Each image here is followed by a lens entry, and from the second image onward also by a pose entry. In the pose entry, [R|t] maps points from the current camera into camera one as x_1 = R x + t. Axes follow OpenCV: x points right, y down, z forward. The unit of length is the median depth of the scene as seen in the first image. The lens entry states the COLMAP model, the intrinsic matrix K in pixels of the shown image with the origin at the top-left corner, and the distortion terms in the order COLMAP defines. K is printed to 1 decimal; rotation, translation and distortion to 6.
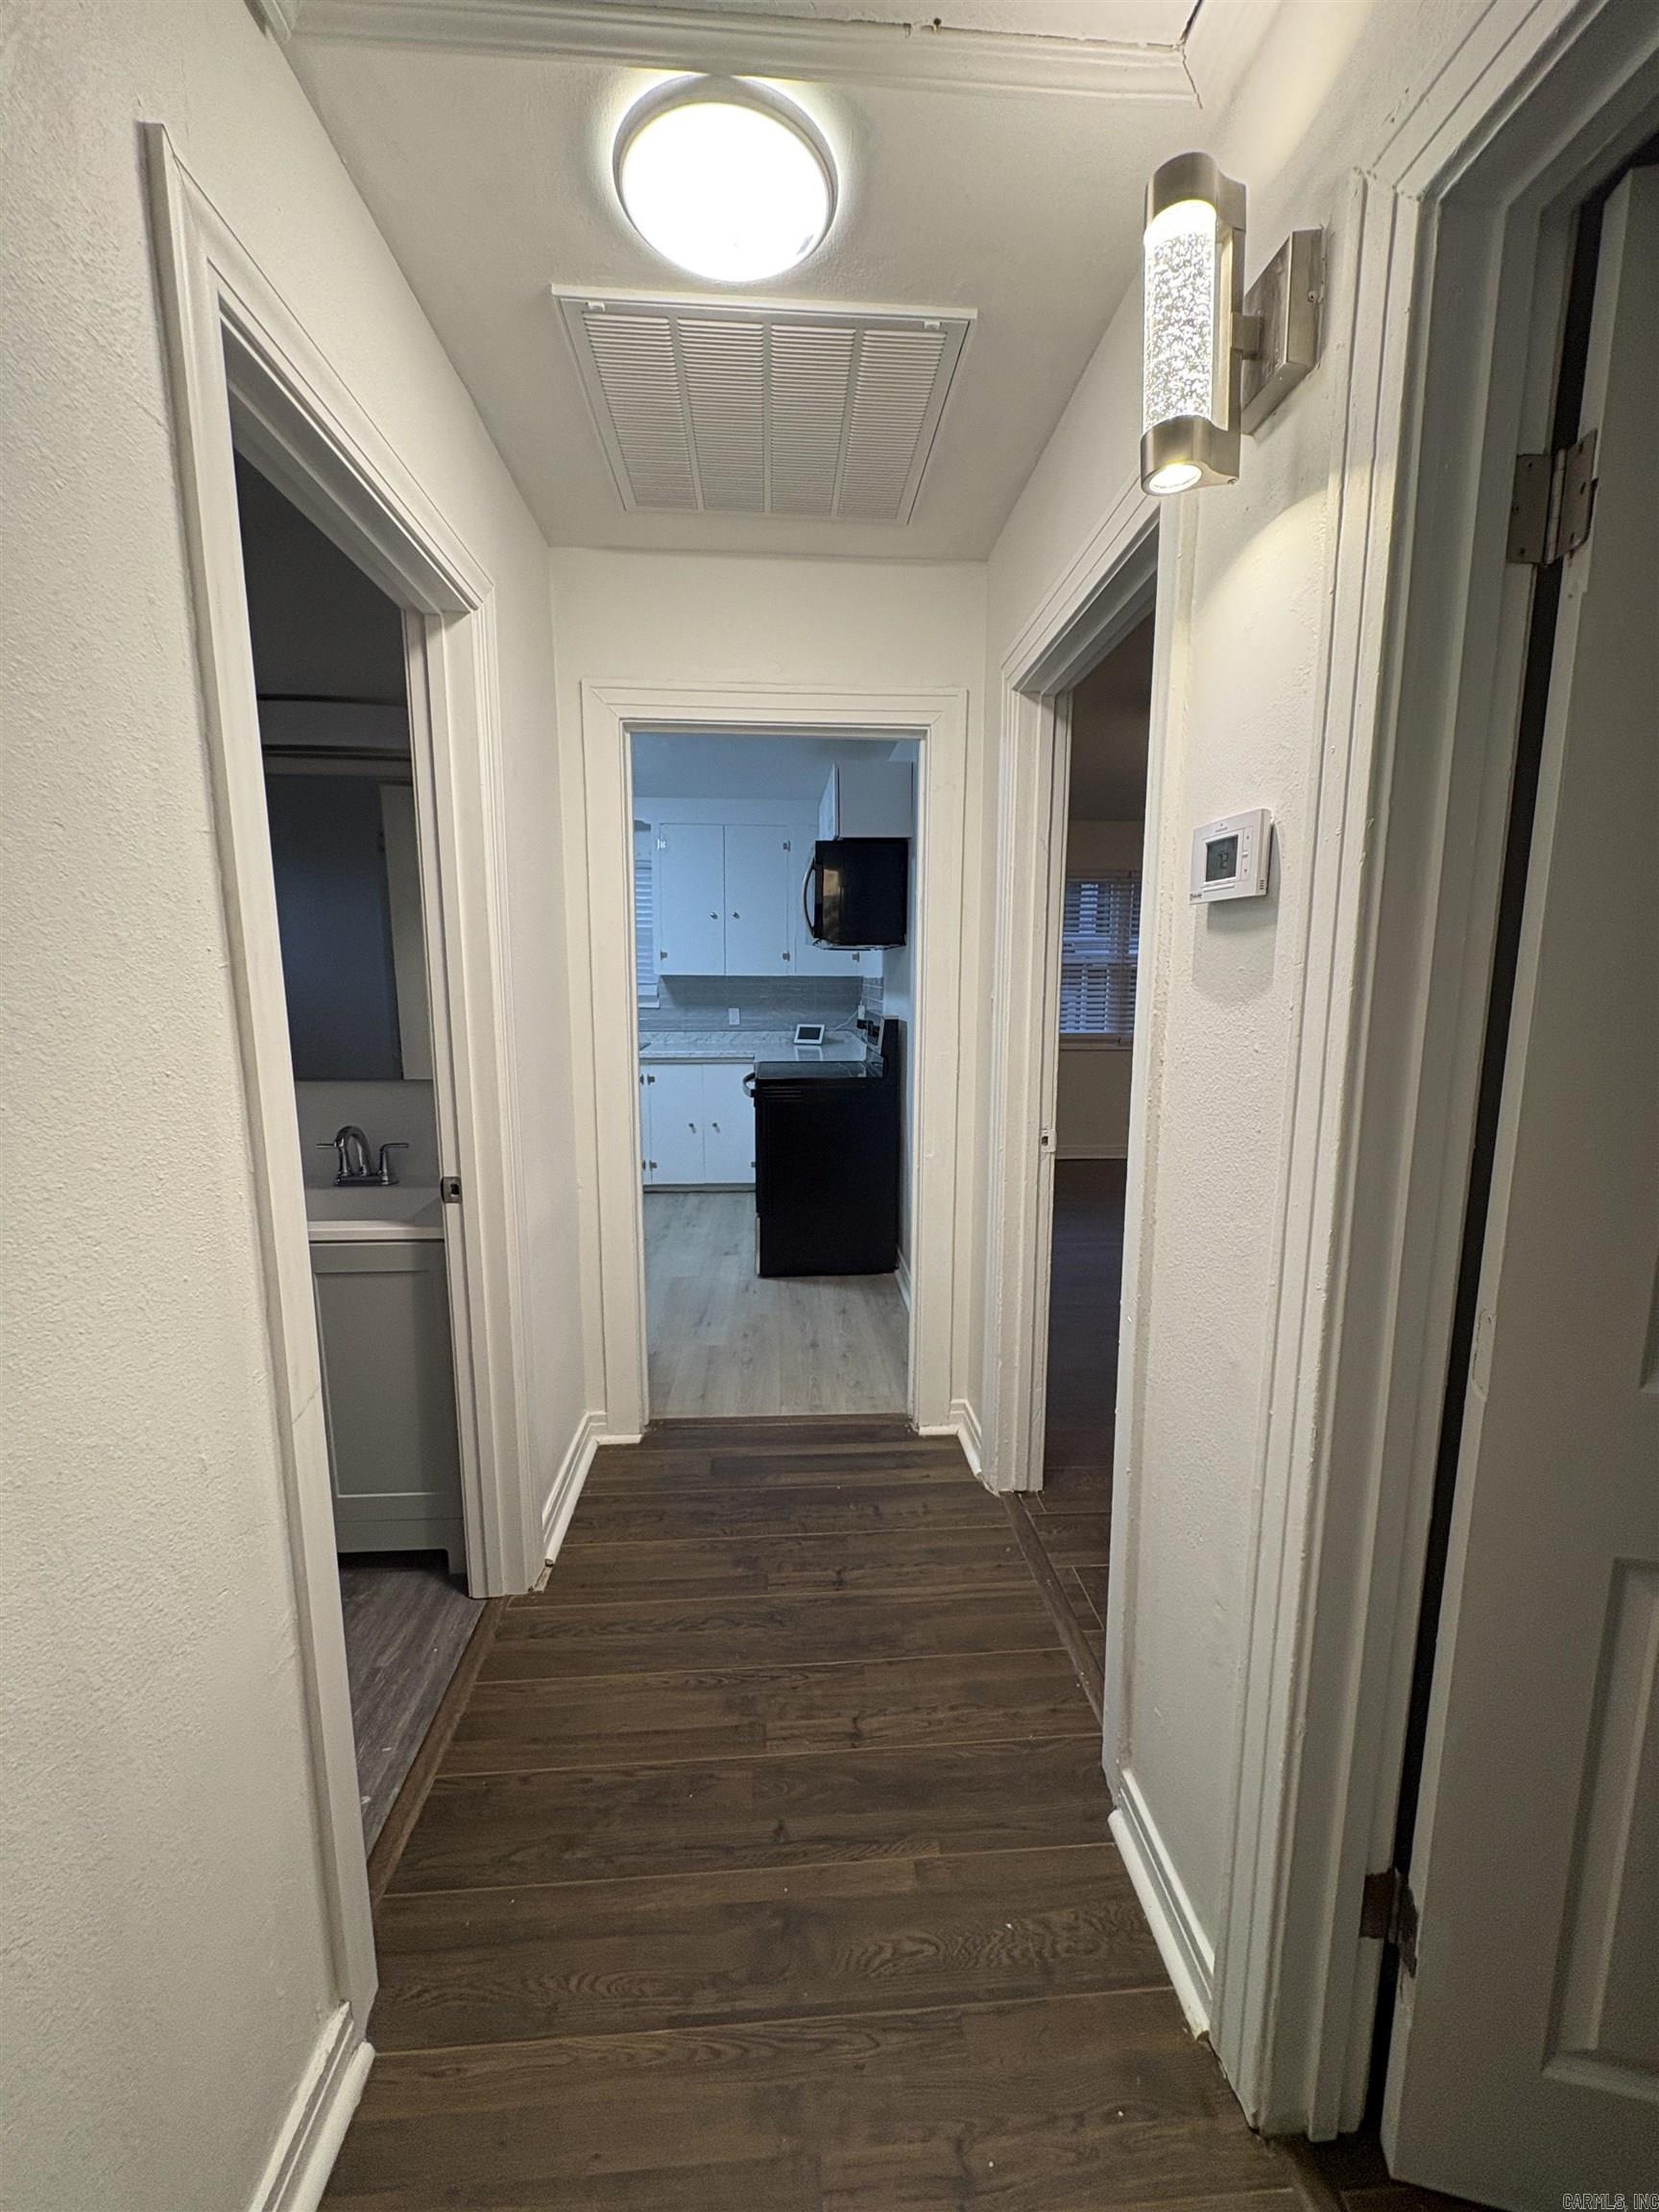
lens RADIAL K [[880.1, 0, 830.5], [0, 880.1, 1105.6], [0, 0, 1]] dist [-0.000462, 0.000253]
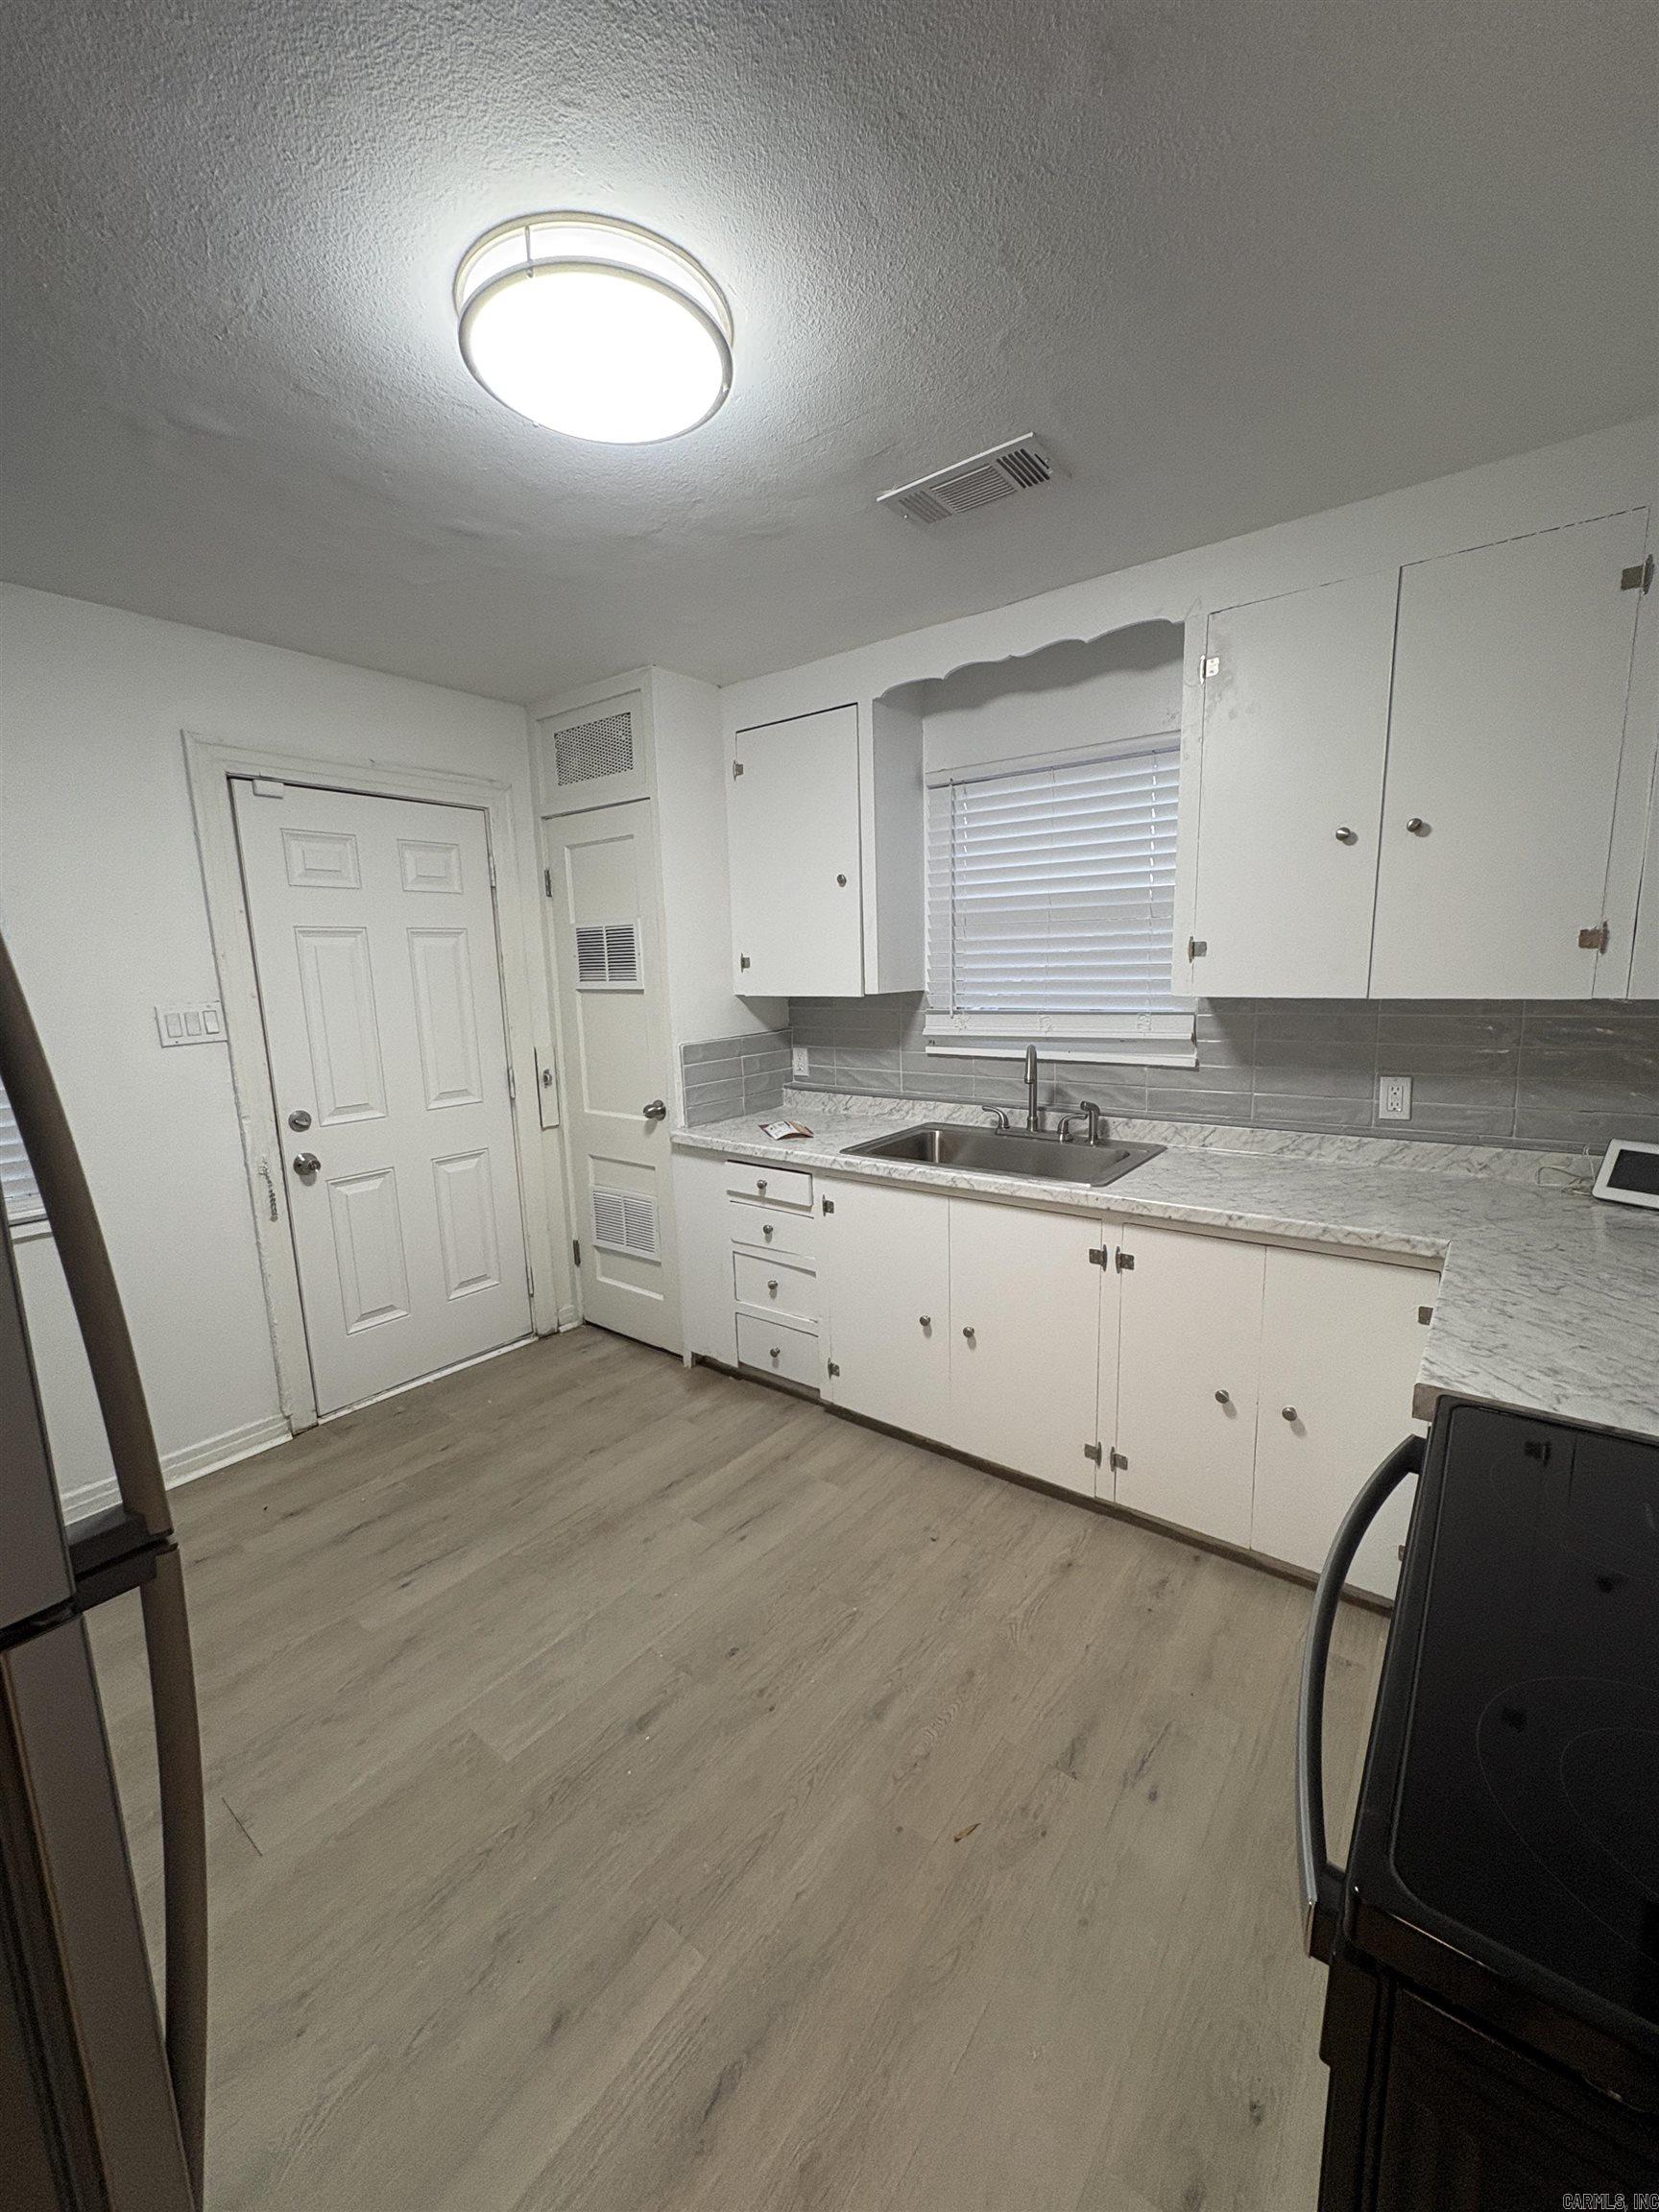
lens RADIAL K [[880.1, 0, 830.5], [0, 880.1, 1105.6], [0, 0, 1]] dist [-0.000462, 0.000253]
pose [[0.754077, 0.080884, -0.651786, -0.046628], [-0.067858, 0.996672, 0.045175, -0.105720], [0.653271, 0.010164, 0.757056, 0.582644]]
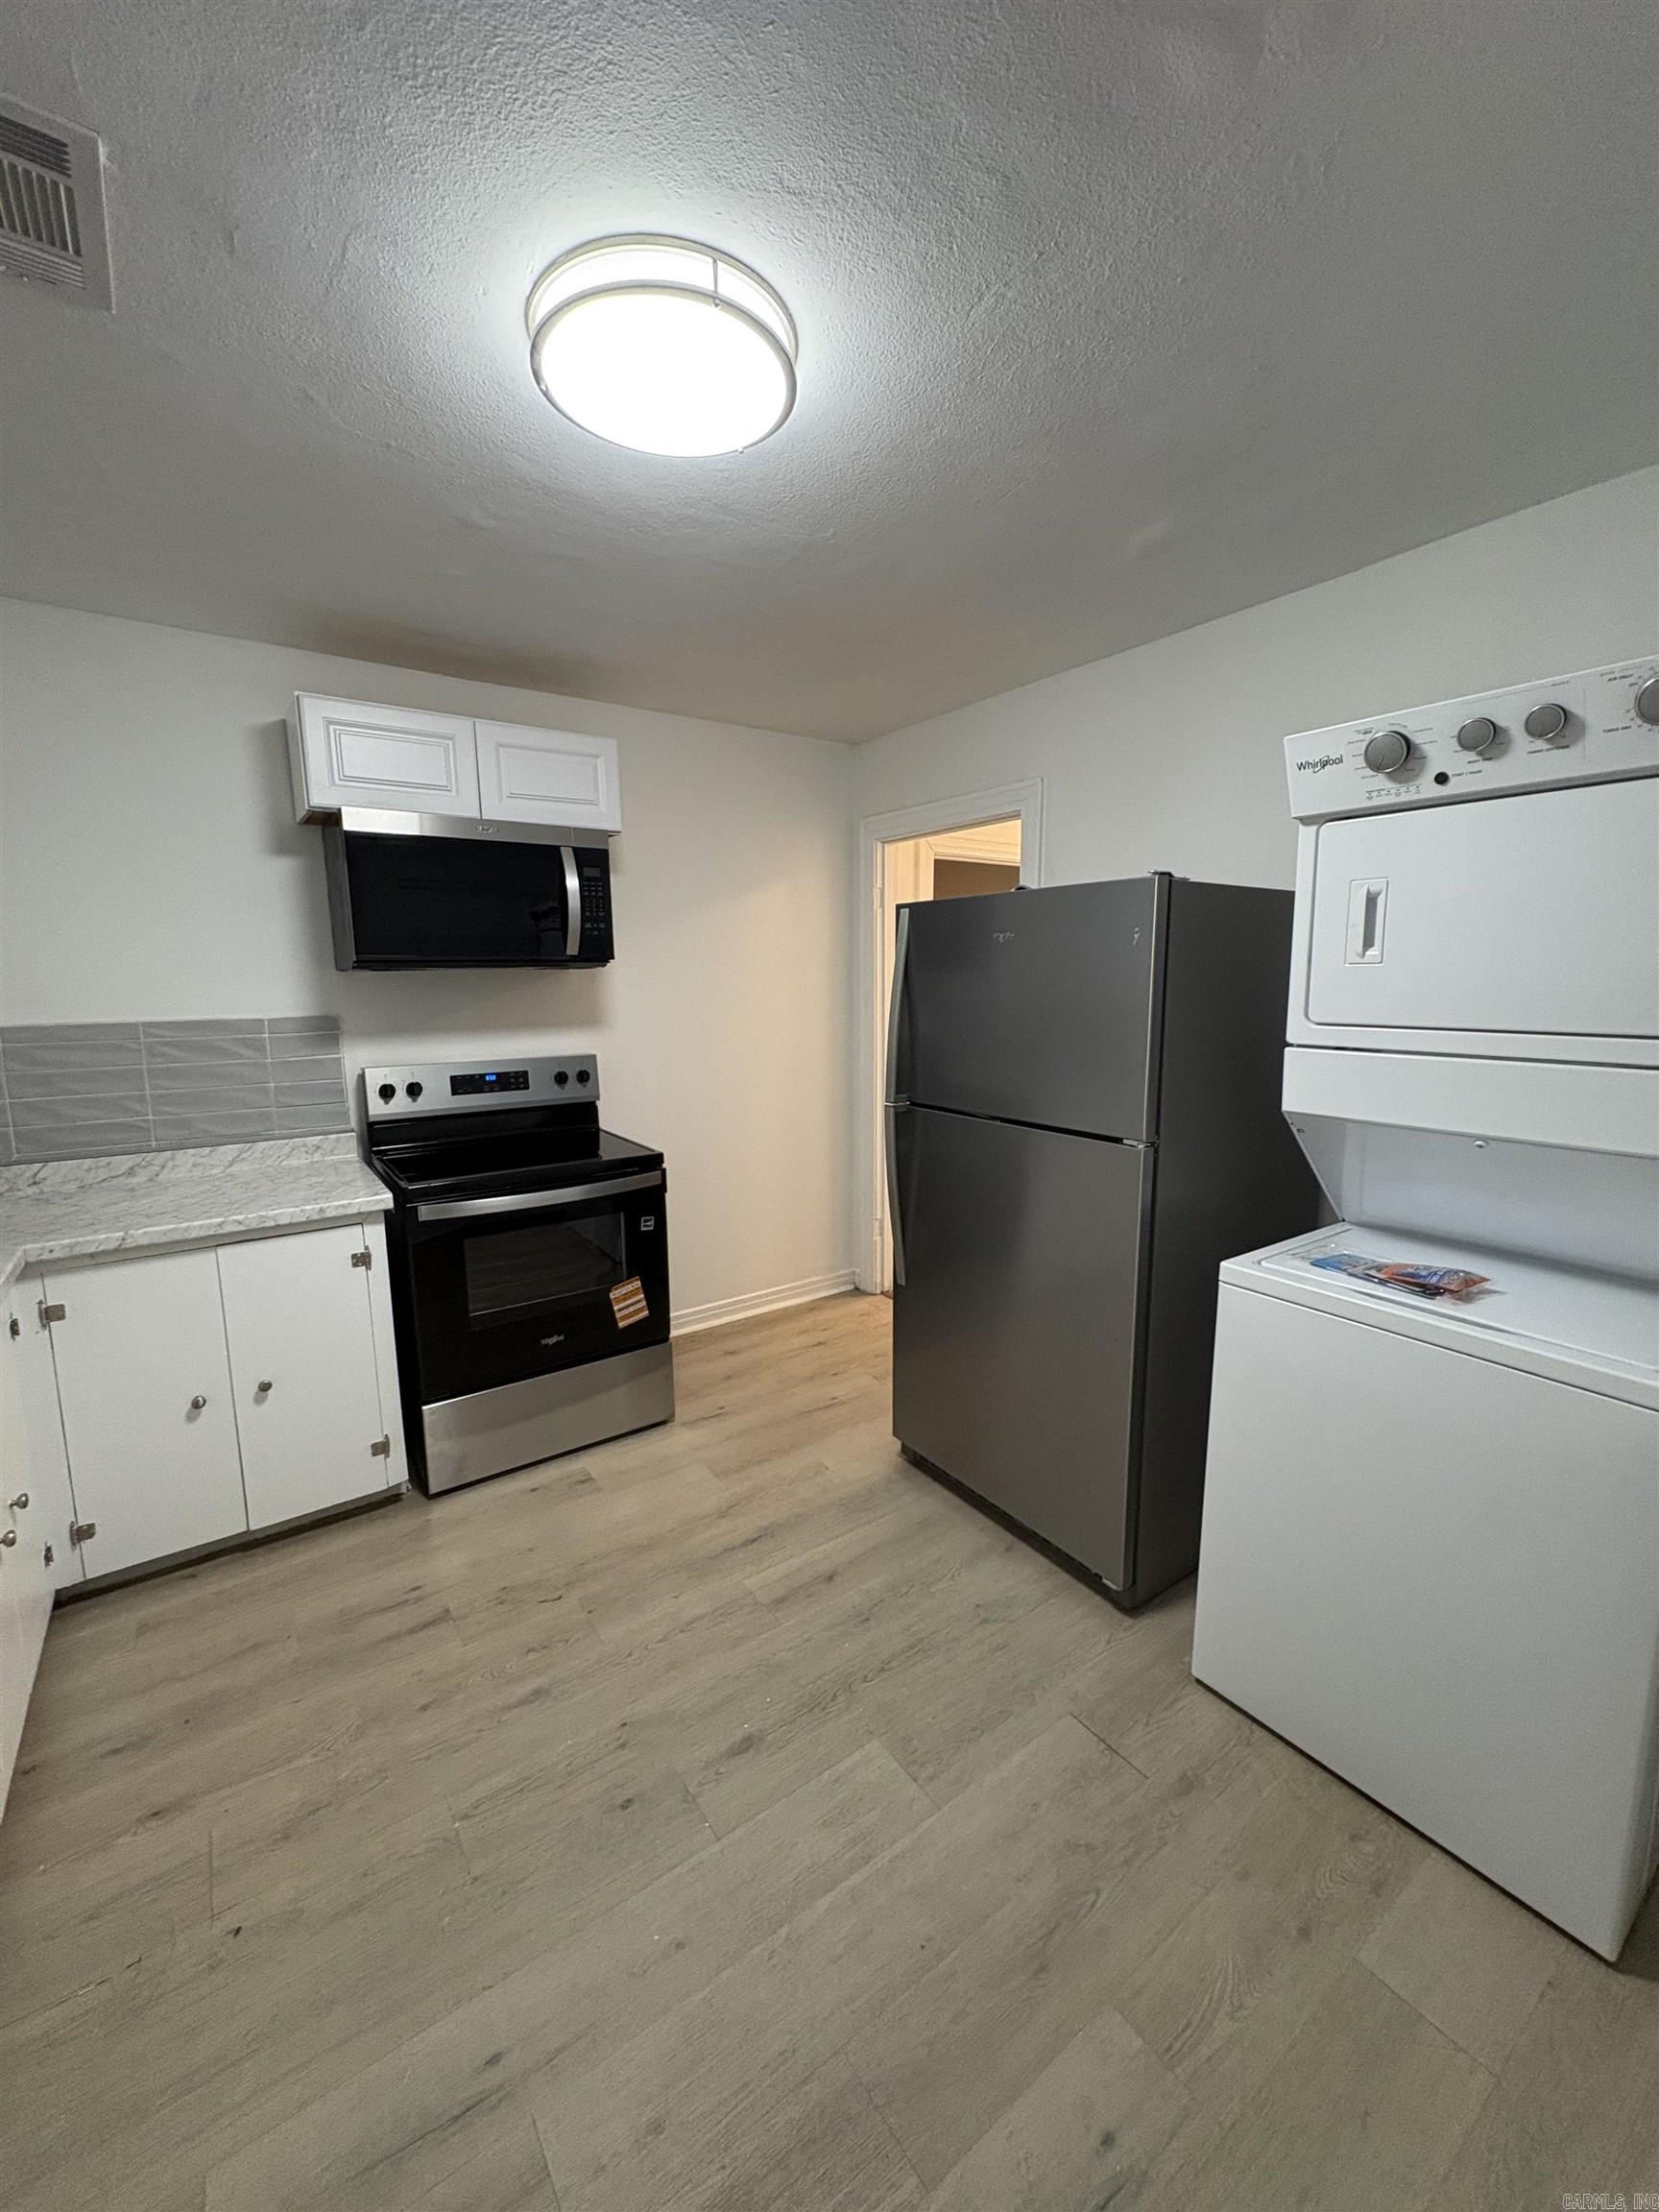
lens RADIAL K [[880.1, 0, 830.5], [0, 880.1, 1105.6], [0, 0, 1]] dist [-0.000462, 0.000253]
pose [[-0.528511, -0.127773, 0.839256, -0.523286], [0.130495, 0.964631, 0.229038, -0.148997], [-0.838837, 0.230568, -0.493145, 0.851131]]
